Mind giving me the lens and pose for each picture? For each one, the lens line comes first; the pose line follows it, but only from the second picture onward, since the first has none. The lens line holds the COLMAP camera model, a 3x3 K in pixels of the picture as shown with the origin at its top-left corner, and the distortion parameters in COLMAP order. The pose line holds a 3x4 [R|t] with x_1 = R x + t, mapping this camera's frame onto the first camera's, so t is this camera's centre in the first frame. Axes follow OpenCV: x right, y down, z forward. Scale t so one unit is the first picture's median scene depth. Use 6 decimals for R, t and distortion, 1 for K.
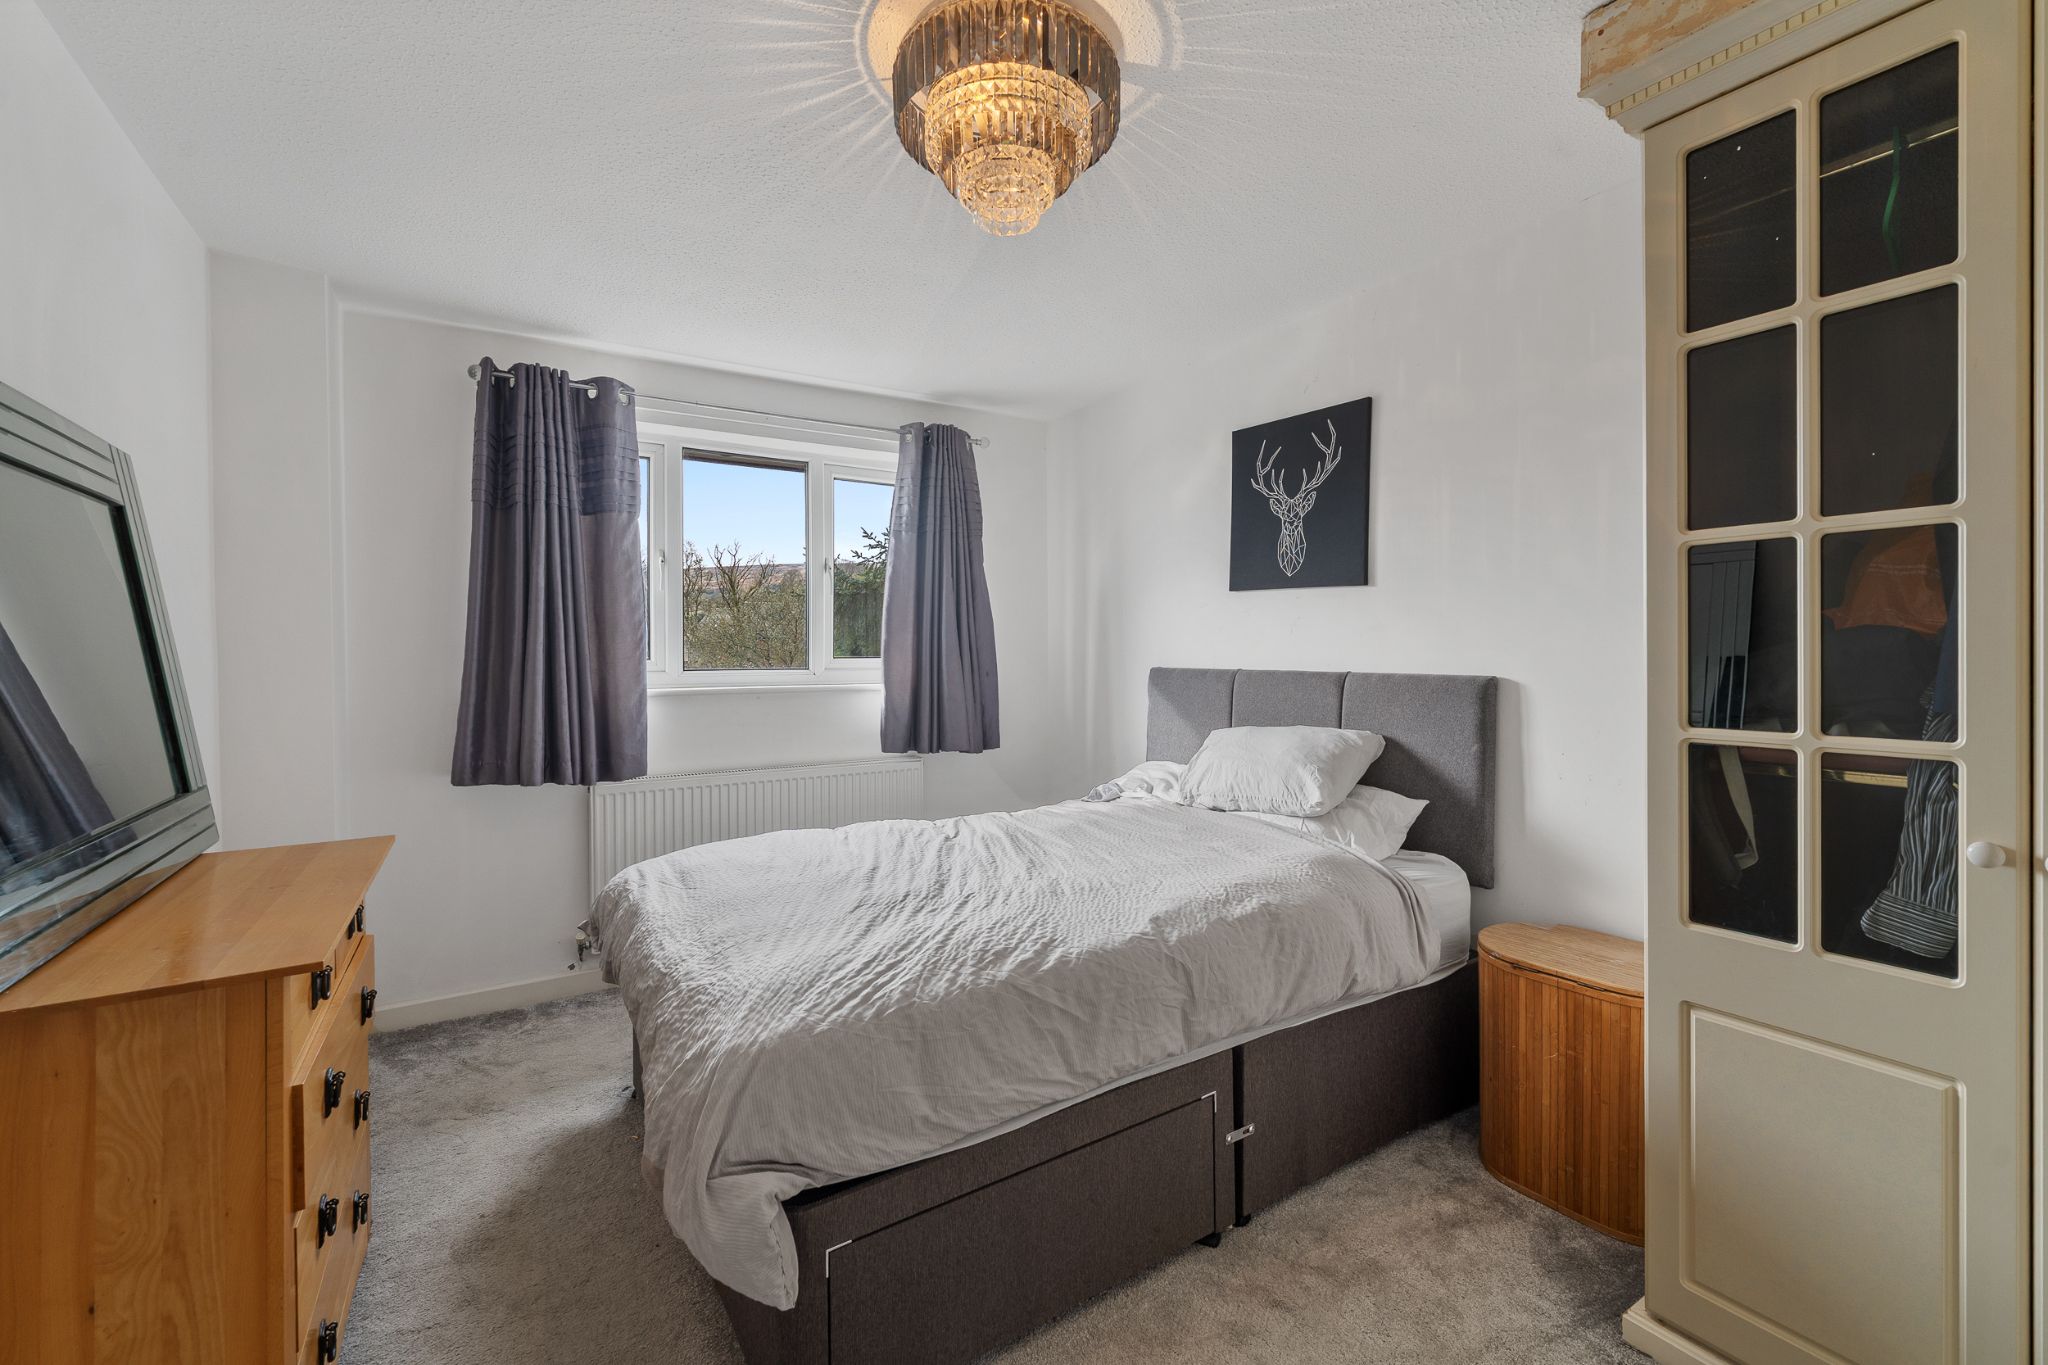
lens RADIAL K [[852.0, 0, 1021.7], [0, 852.0, 678.2], [0, 0, 1]] dist [-0.000344, -0.000258]
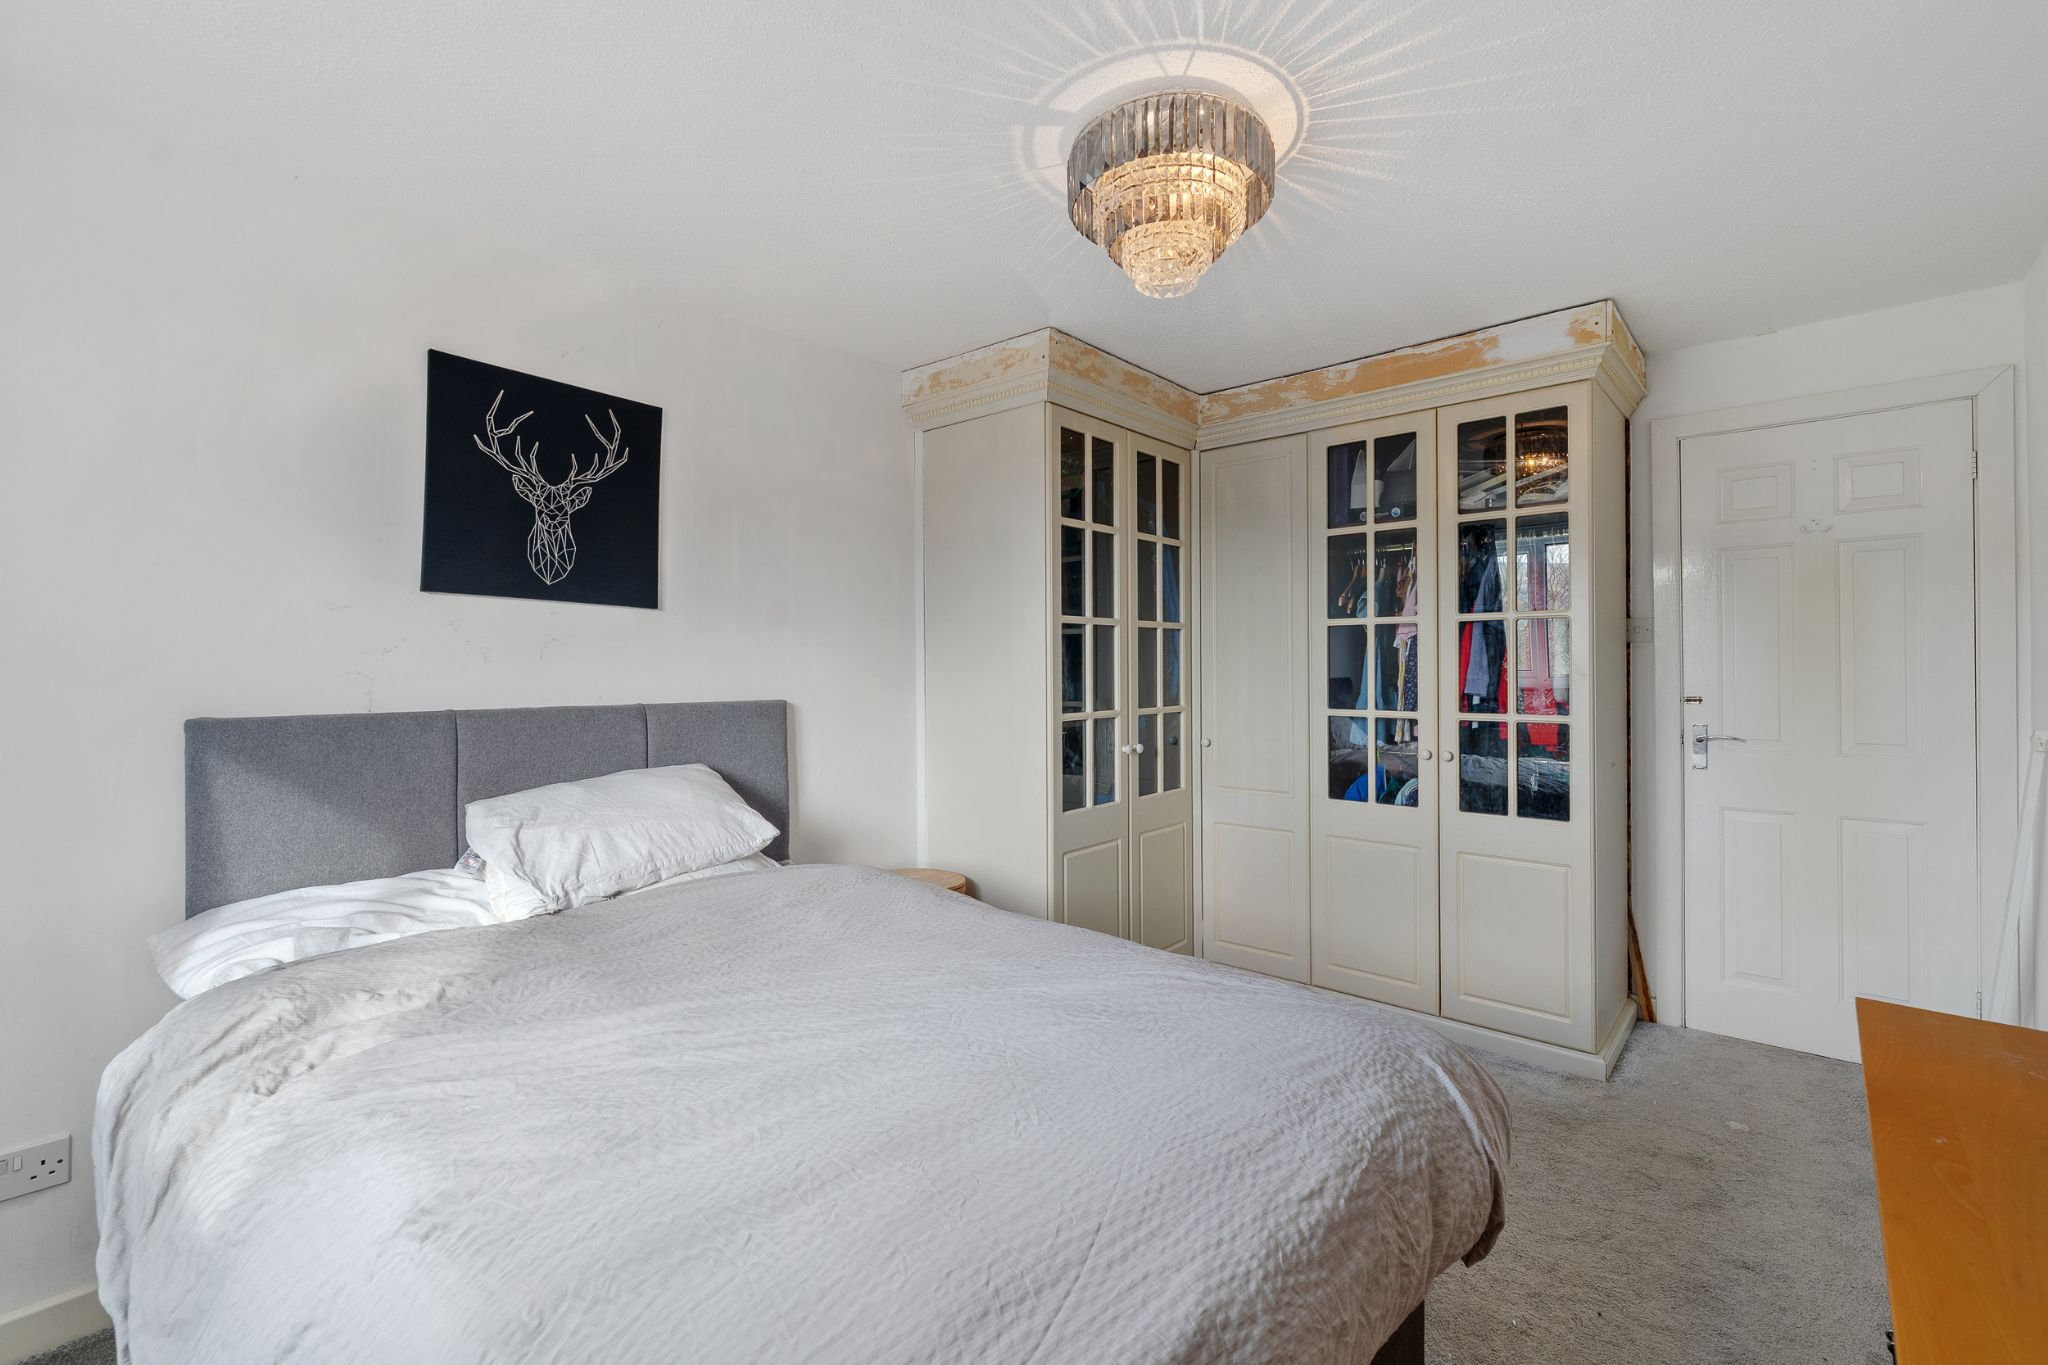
lens RADIAL K [[852.0, 0, 1021.7], [0, 852.0, 678.2], [0, 0, 1]] dist [-0.000344, -0.000258]
pose [[-0.271644, 0.001641, 0.962397, -0.558669], [0.044281, 0.998961, 0.010795, -0.025005], [-0.961379, 0.045548, -0.271434, 0.826044]]
